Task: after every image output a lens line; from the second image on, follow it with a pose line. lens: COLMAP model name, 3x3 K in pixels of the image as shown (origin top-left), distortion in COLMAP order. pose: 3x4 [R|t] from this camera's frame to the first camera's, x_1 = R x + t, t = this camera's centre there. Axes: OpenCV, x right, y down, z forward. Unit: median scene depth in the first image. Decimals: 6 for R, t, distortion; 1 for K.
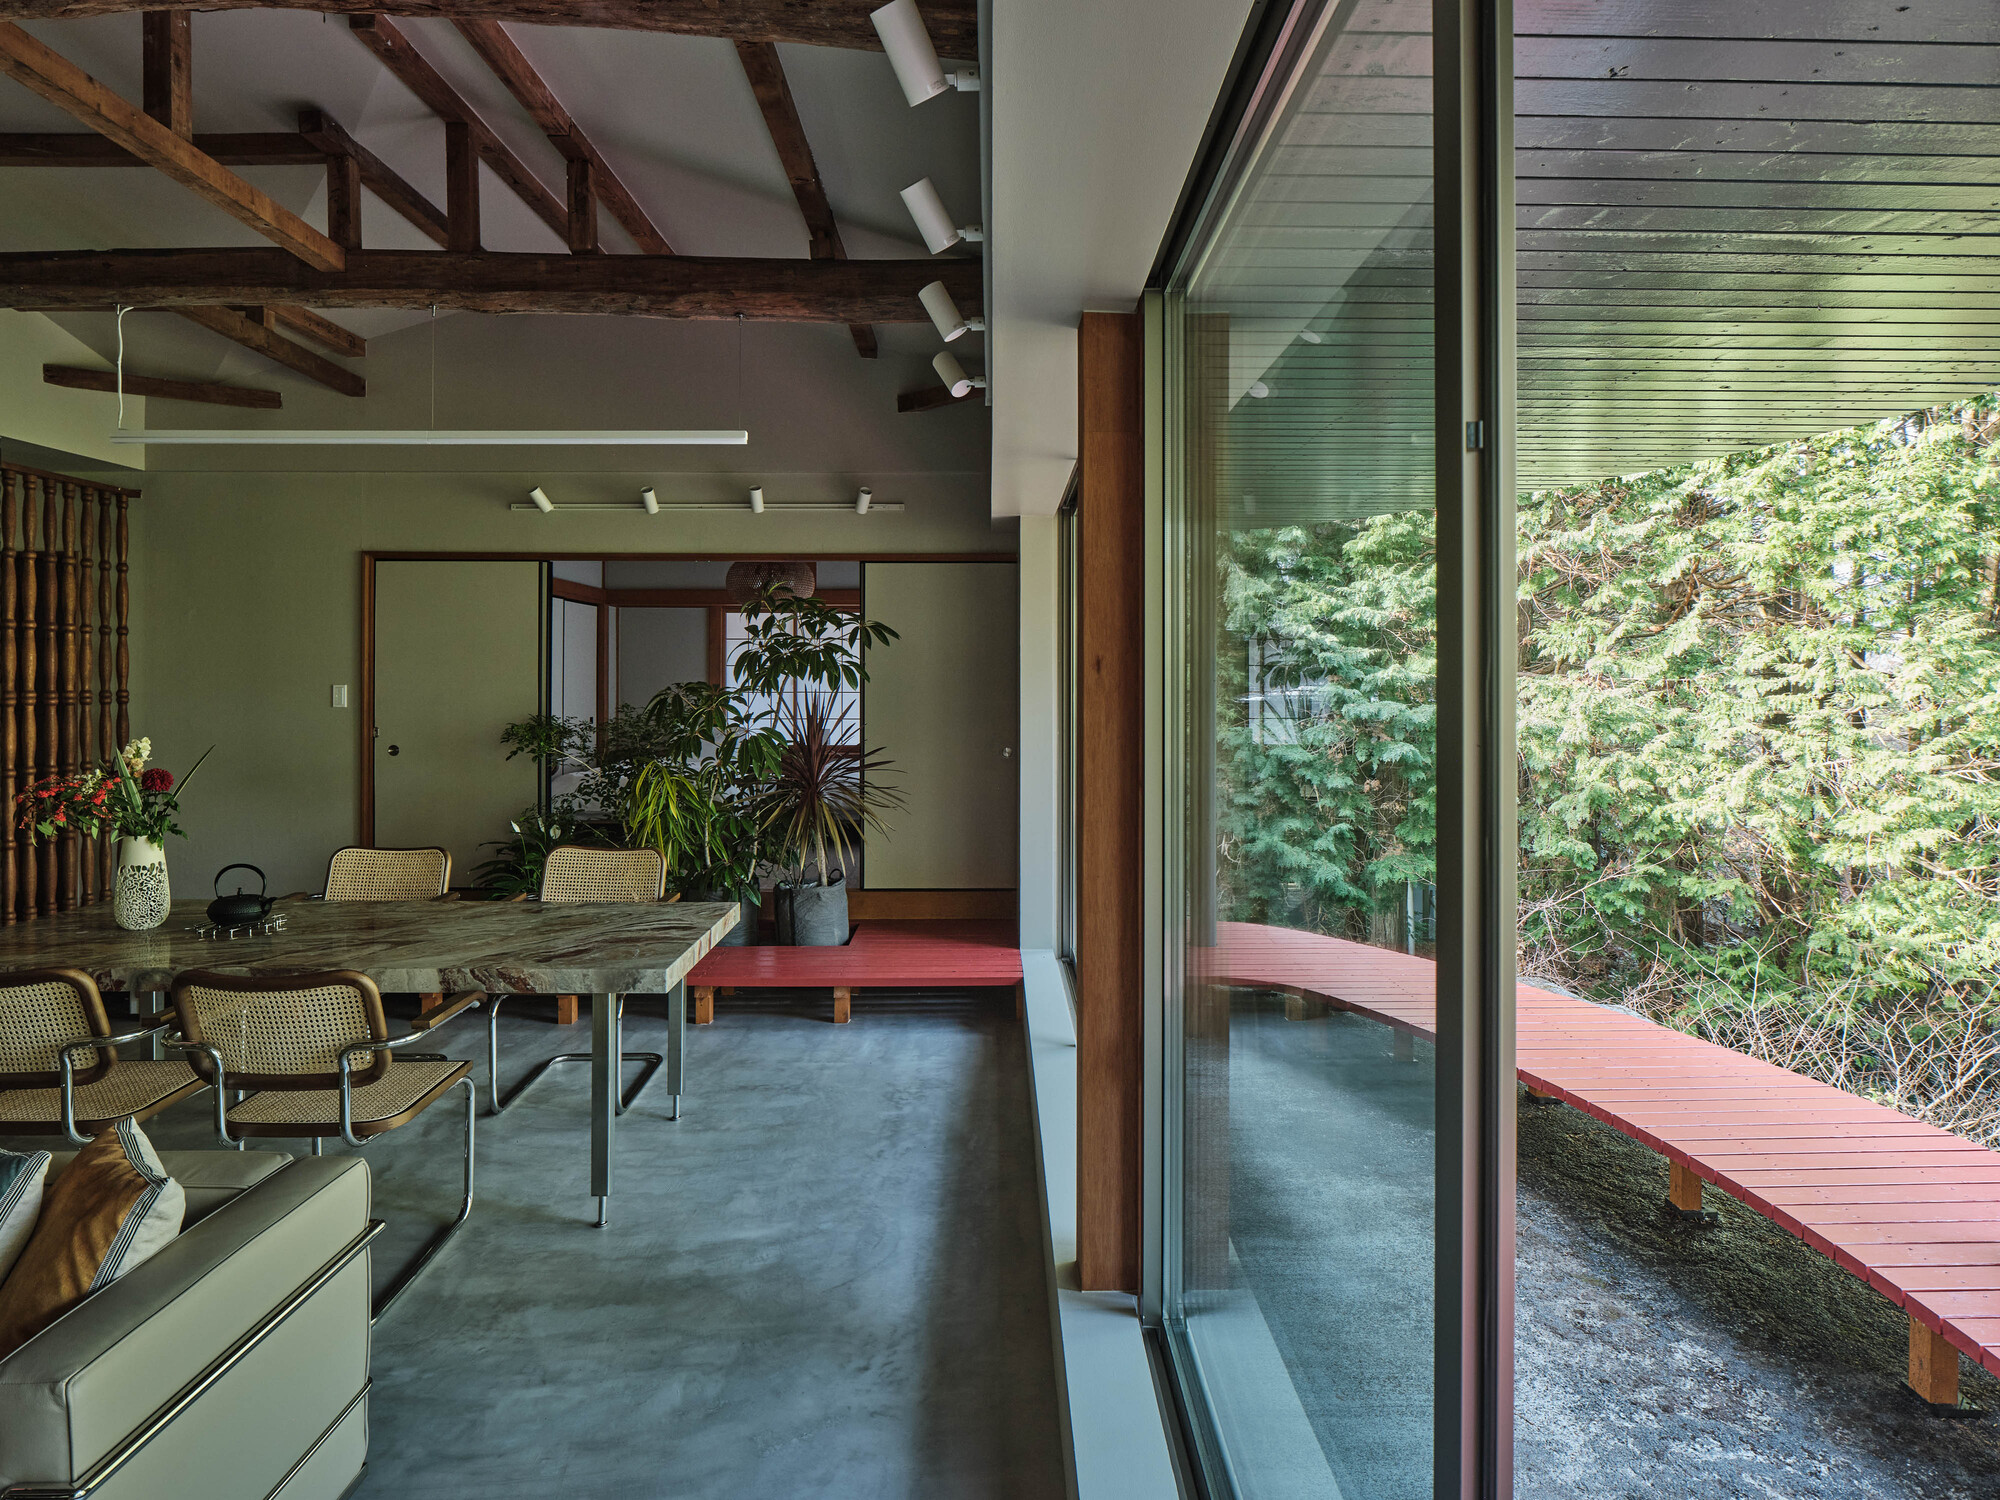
lens RADIAL K [[1122.1, 0, 995.5], [0, 1122.1, 757.9], [0, 0, 1]] dist [-0.022523, -0.000519]
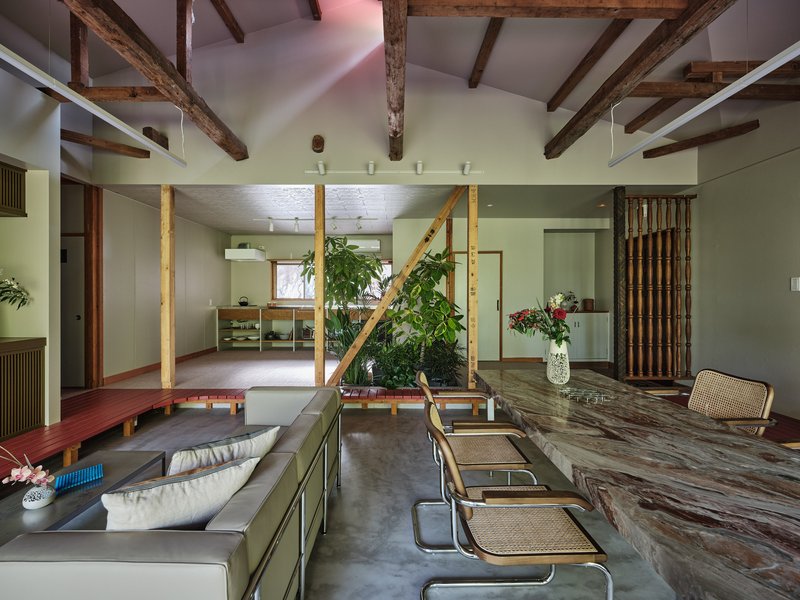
lens RADIAL K [[358.8, 0, 401.1], [0, 358.8, 296.2], [0, 0, 1]] dist [0.006056, -0.002188]
pose [[-0.008757, 0.000882, -0.999961, -0.043897], [-0.071641, 0.997429, 0.001507, 0.004074], [0.997392, 0.071651, -0.008671, 0.428765]]
